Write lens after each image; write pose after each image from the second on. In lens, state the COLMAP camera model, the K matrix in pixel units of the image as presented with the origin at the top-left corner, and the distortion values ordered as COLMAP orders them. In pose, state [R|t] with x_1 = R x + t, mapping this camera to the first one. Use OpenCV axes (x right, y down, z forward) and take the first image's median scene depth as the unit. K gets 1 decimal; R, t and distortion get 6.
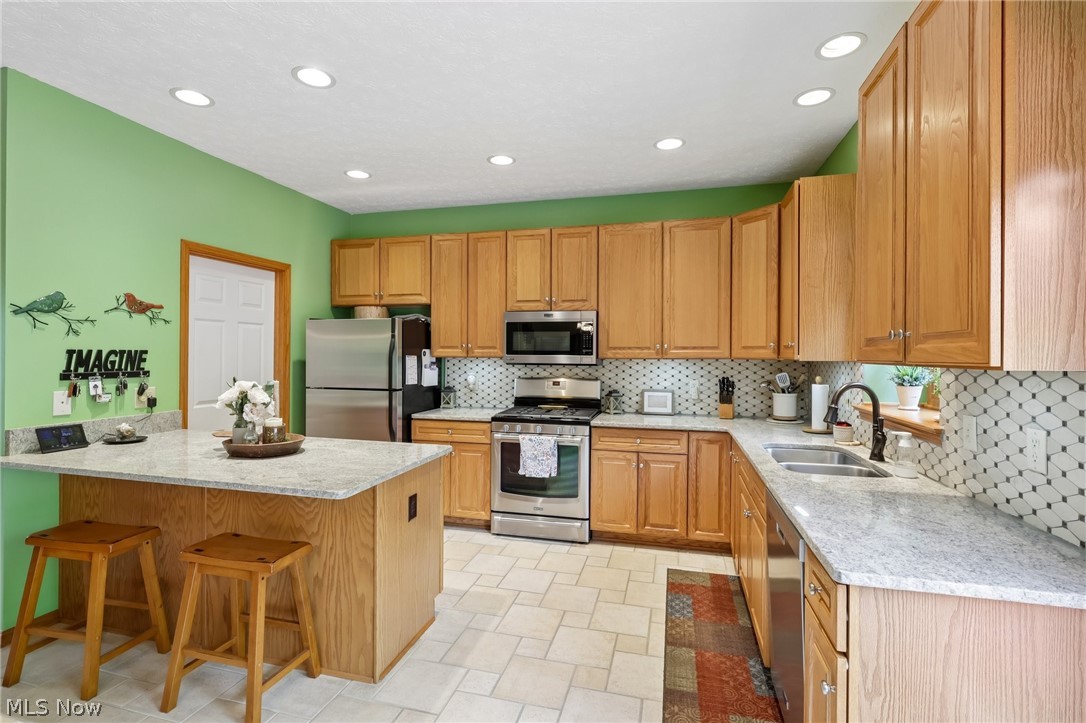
lens RADIAL K [[505.9, 0, 546.7], [0, 505.9, 359.3], [0, 0, 1]] dist [-0.007674, 0.002435]
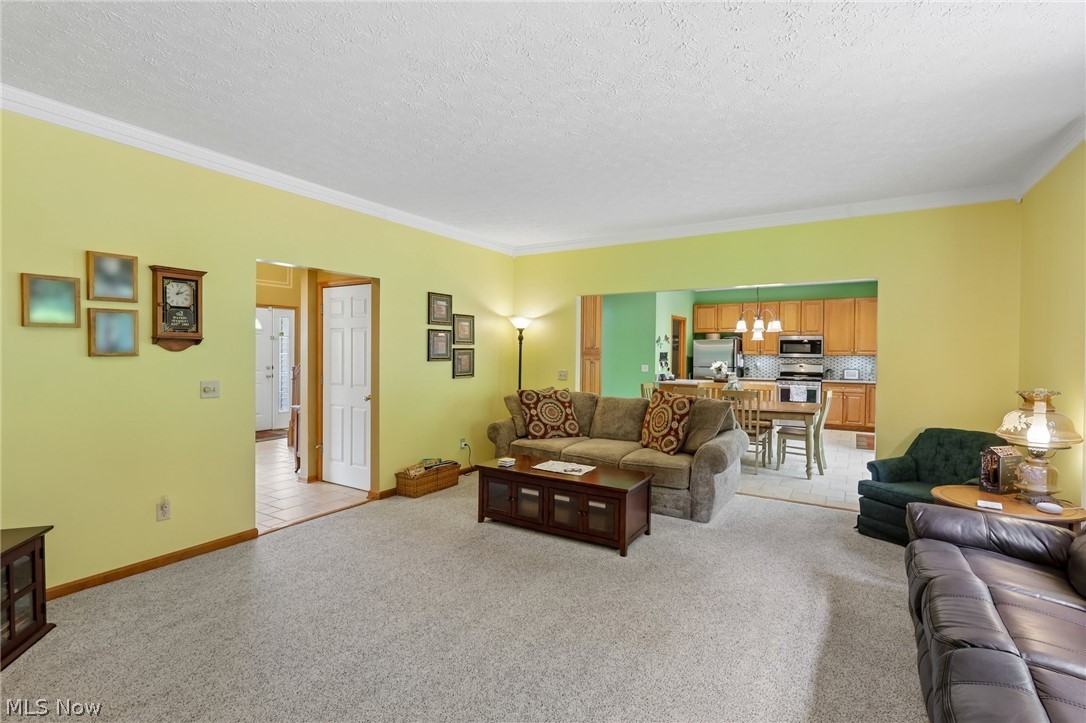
lens RADIAL K [[505.9, 0, 542.7], [0, 505.9, 362.4], [0, 0, 1]] dist [-0.007674, 0.002435]
pose [[0.950262, 0.003806, -0.311427, -0.438593], [-0.000991, 0.999957, 0.009198, 0.012632], [0.311449, -0.008432, 0.950225, -1.770417]]
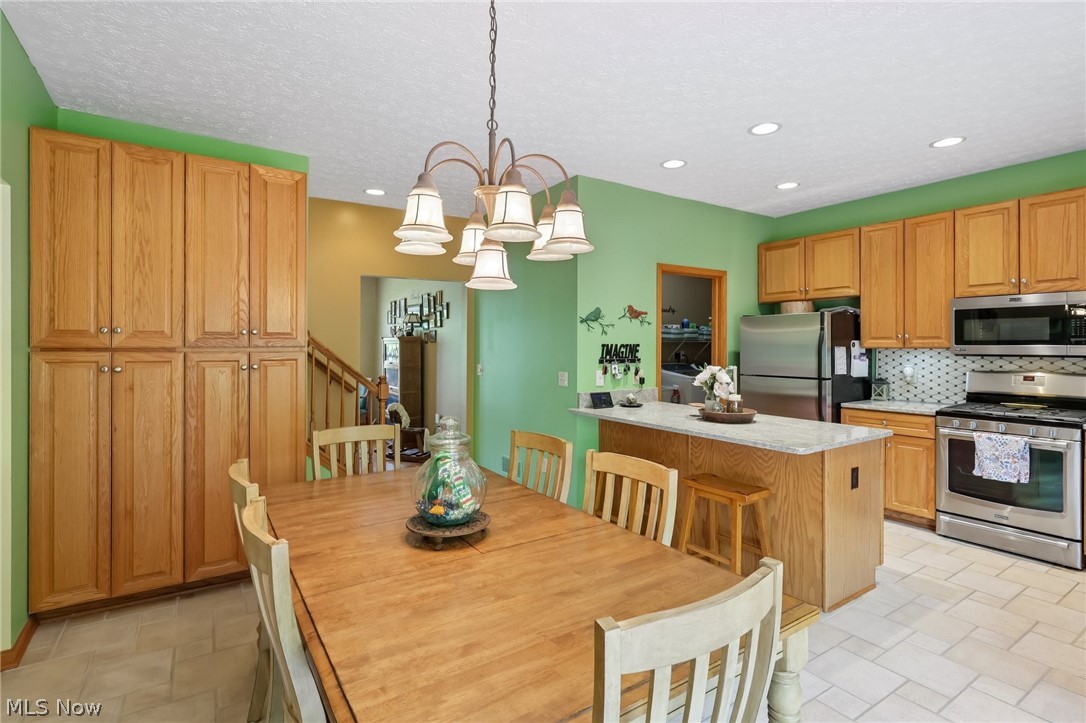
lens RADIAL K [[532.4, 0, 546.6], [0, 532.4, 347.2], [0, 0, 1]] dist [0.003165, -0.000426]
pose [[0.745117, -0.006068, -0.666906, 0.014867], [0.000246, 0.999961, -0.008823, 0.003376], [0.666933, 0.006410, 0.745090, -0.239450]]
